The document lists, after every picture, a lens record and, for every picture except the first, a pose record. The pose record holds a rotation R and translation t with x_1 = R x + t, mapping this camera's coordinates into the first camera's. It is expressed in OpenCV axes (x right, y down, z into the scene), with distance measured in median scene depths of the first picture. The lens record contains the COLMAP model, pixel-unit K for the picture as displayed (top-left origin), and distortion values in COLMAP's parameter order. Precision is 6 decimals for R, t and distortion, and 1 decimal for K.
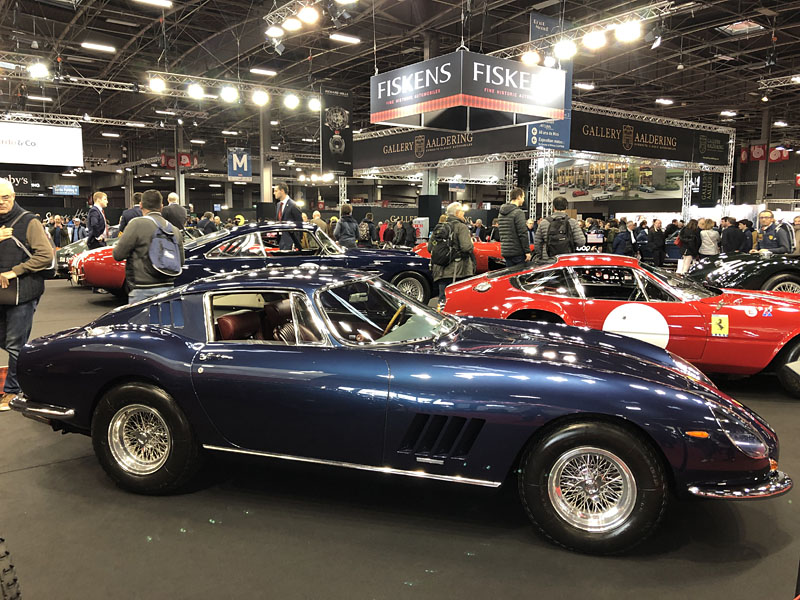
lens RADIAL K [[661.7, 0, 400.0], [0, 661.7, 300.0], [0, 0, 1]] dist [0.010642, -0.004359]
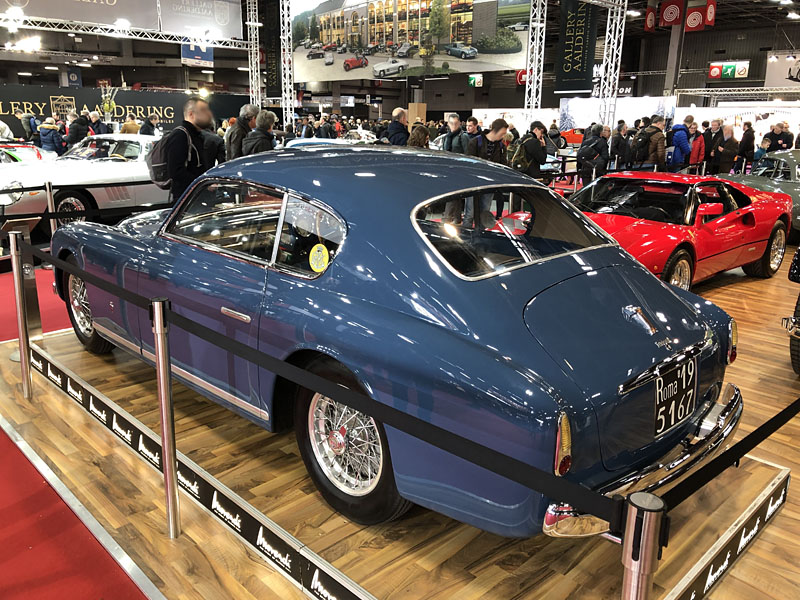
lens RADIAL K [[661.7, 0, 400.0], [0, 661.7, 300.0], [0, 0, 1]] dist [0.010642, -0.004359]
pose [[0.991219, -0.024235, 0.129989, 0.236434], [0.004943, 0.989165, 0.146722, -0.052564], [-0.132136, -0.144791, 0.980600, 0.456077]]
